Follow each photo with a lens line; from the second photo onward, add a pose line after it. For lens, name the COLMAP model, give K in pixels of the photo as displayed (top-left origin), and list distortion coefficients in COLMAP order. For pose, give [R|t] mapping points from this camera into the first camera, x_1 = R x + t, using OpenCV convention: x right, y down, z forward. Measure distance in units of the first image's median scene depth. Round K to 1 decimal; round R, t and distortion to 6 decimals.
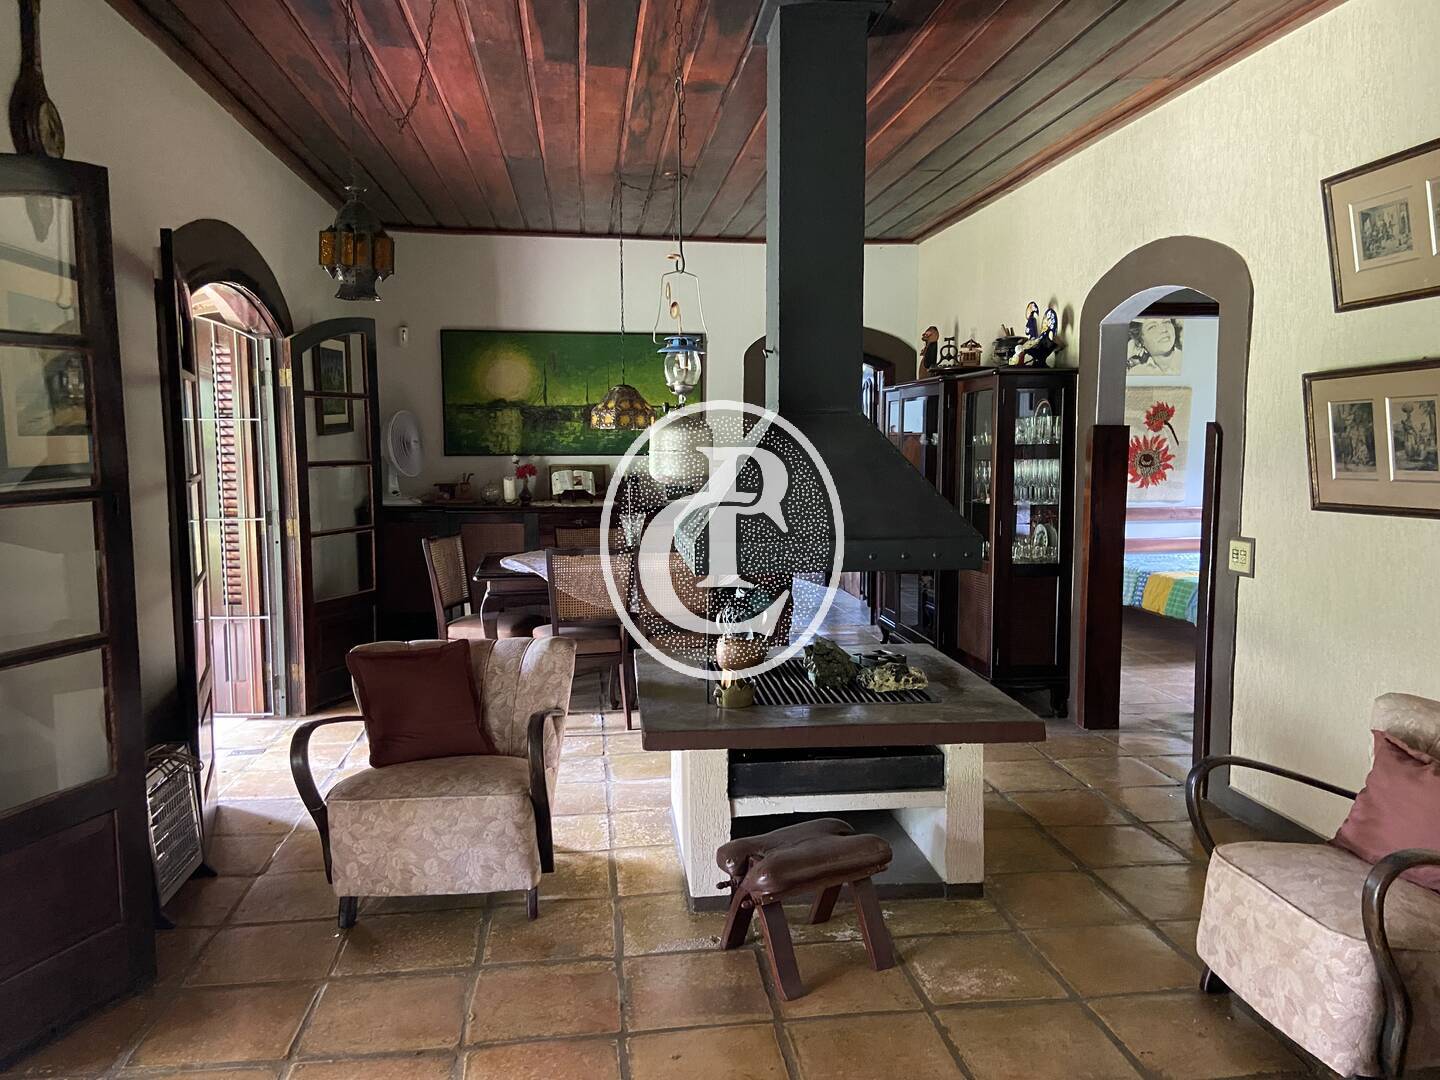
lens RADIAL K [[1078.1, 0, 720.0], [0, 1078.1, 540.0], [0, 0, 1]] dist [0.114735, -0.129438]
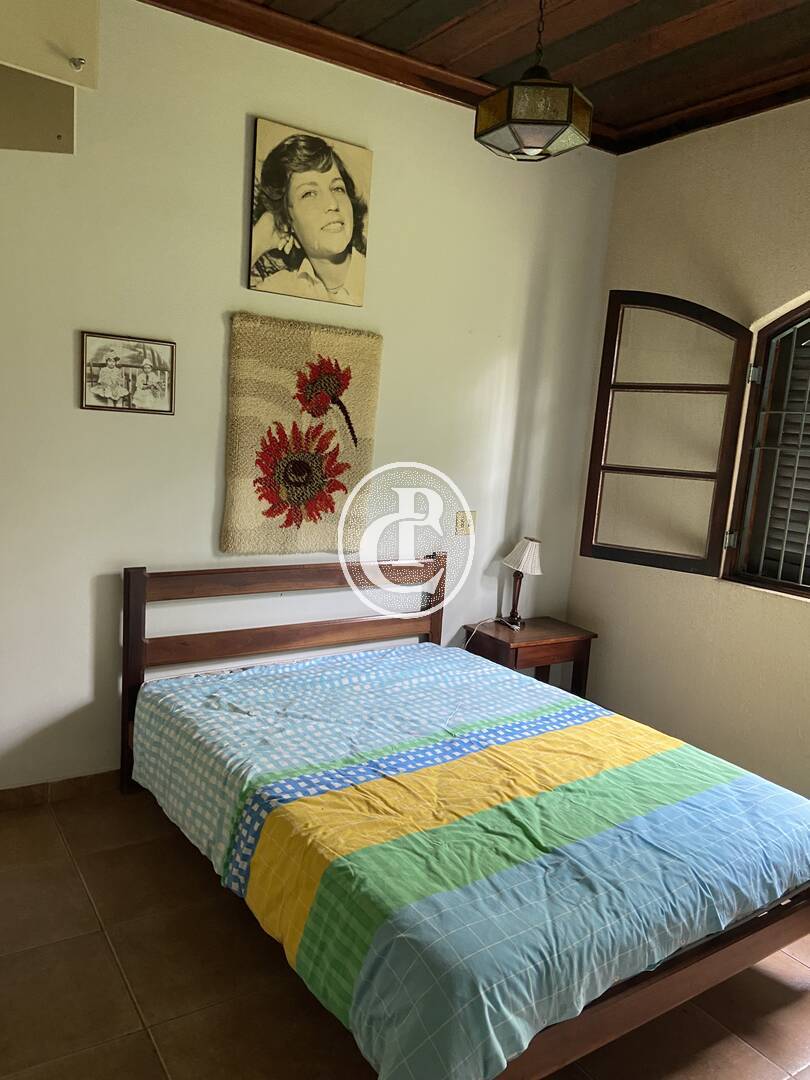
lens RADIAL K [[808.5, 0, 405.0], [0, 808.5, 540.0], [0, 0, 1]] dist [0.114735, -0.129438]
pose [[0.903412, -0.001083, 0.428773, 0.275543], [-0.026688, 0.997916, 0.058753, -0.065289], [-0.427943, -0.064521, 0.901500, 0.644123]]
